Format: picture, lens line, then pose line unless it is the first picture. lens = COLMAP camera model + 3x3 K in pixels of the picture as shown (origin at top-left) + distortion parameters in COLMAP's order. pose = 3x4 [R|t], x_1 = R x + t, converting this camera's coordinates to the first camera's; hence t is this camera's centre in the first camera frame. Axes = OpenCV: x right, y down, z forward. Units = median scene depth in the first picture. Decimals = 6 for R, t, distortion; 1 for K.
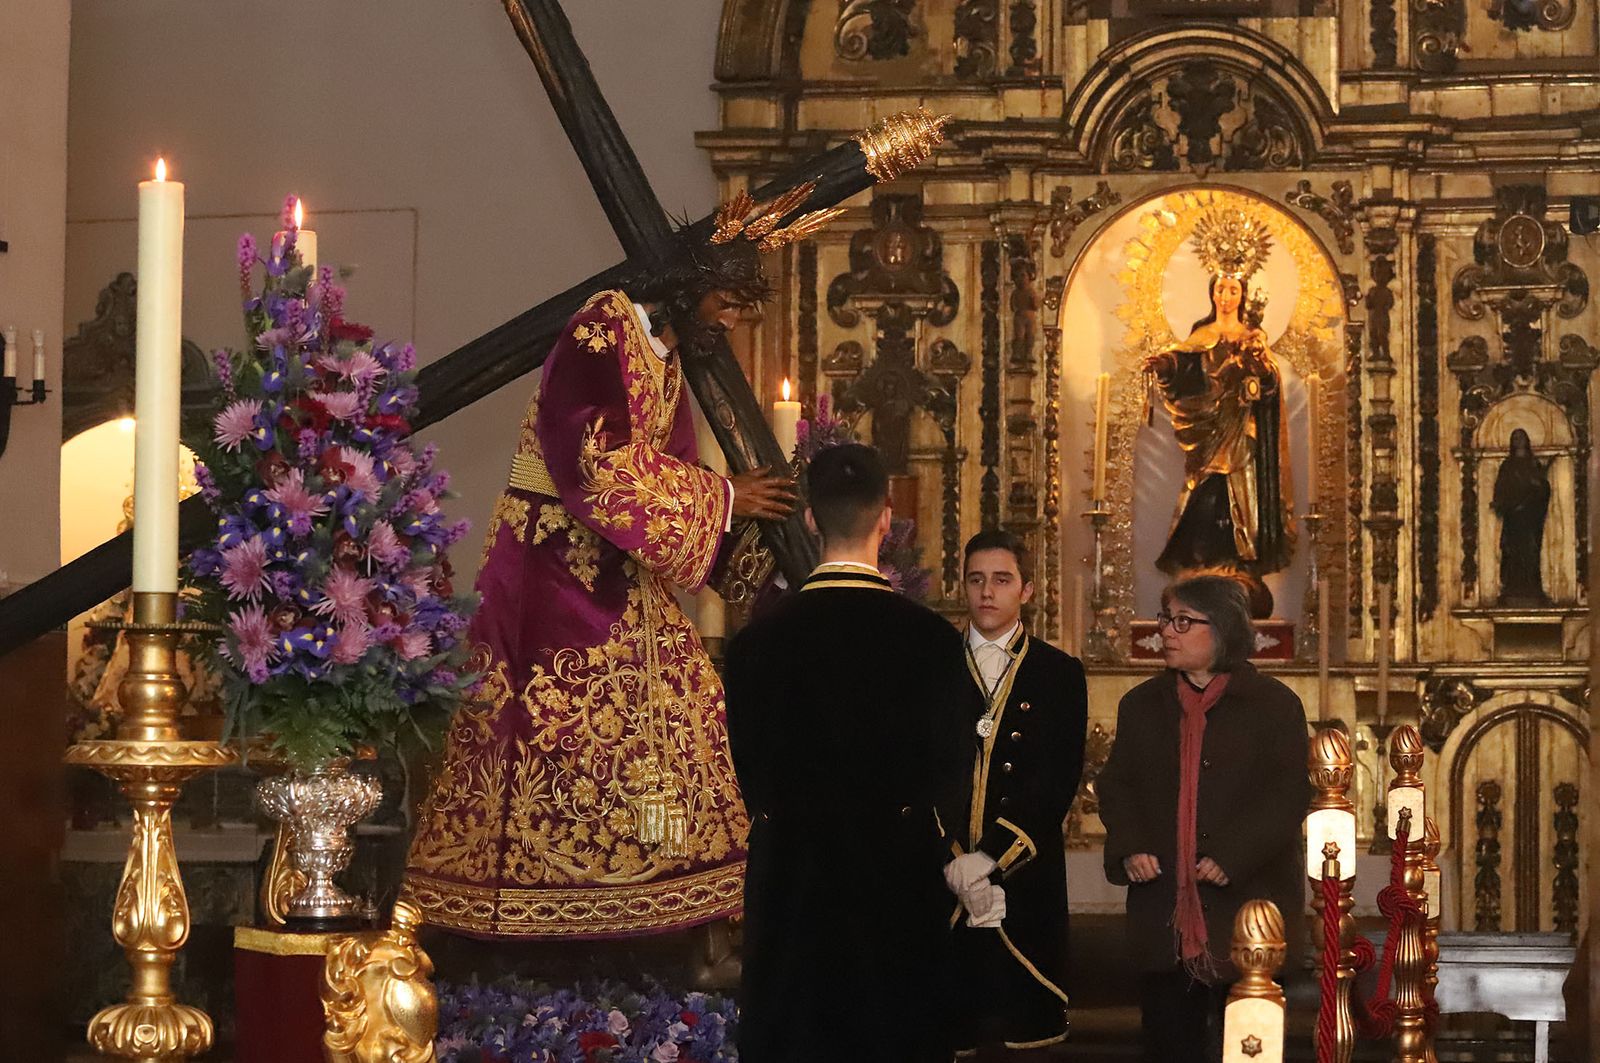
lens RADIAL K [[3625.3, 0, 799.8], [0, 3625.3, 464.6], [0, 0, 1]] dist [-0.233397, -0.183753]
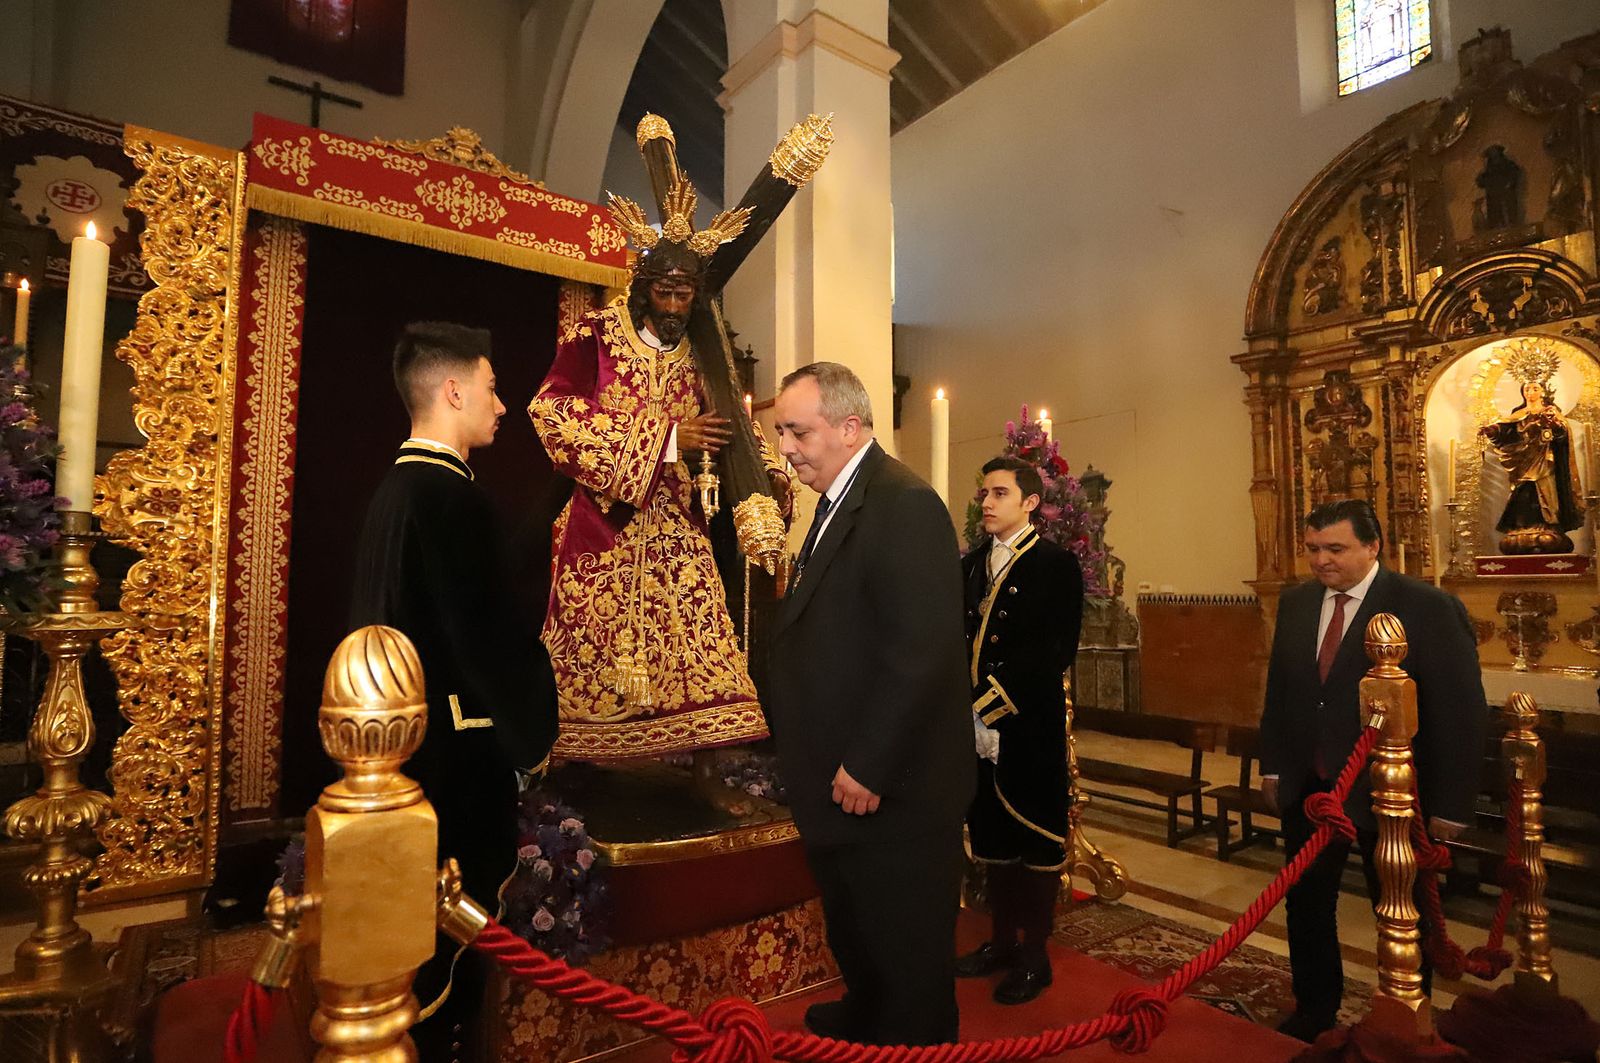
lens RADIAL K [[853.5, 0, 775.5], [0, 853.5, 530.9], [0, 0, 1]] dist [-0.068451, 0.032851]
pose [[0.745871, -0.052088, -0.664051, 0.112358], [0.040844, 0.998638, -0.032457, 0.028997], [0.664837, -0.002914, 0.746983, 0.412217]]
